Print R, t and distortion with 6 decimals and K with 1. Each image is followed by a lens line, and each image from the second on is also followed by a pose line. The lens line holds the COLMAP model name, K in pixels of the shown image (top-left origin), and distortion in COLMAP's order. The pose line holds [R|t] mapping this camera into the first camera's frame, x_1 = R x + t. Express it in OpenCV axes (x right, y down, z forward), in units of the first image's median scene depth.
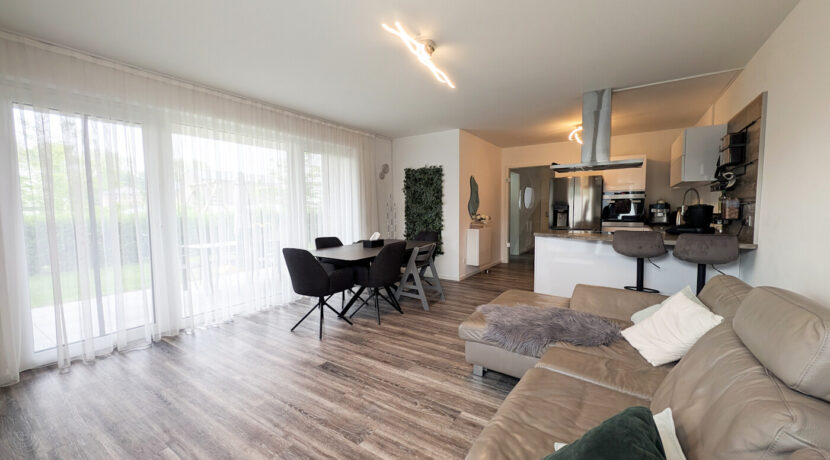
lens RADIAL K [[320.4, 0, 415.3], [0, 320.4, 230.5], [0, 0, 1]] dist [0.002795, 0.000117]
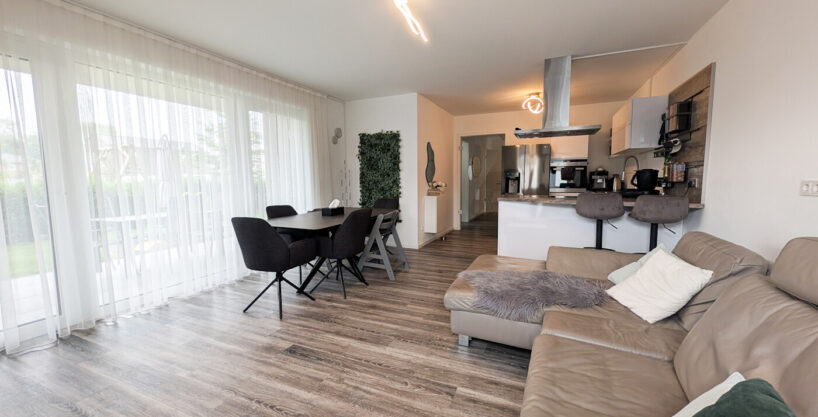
lens RADIAL K [[315.8, 0, 409.6], [0, 315.8, 208.8], [0, 0, 1]] dist [0.003276, 0.000504]
pose [[0.986008, -0.016610, 0.165867, -0.082602], [0.012657, 0.999611, 0.024859, 0.016286], [-0.166215, -0.022412, 0.985835, 0.084258]]
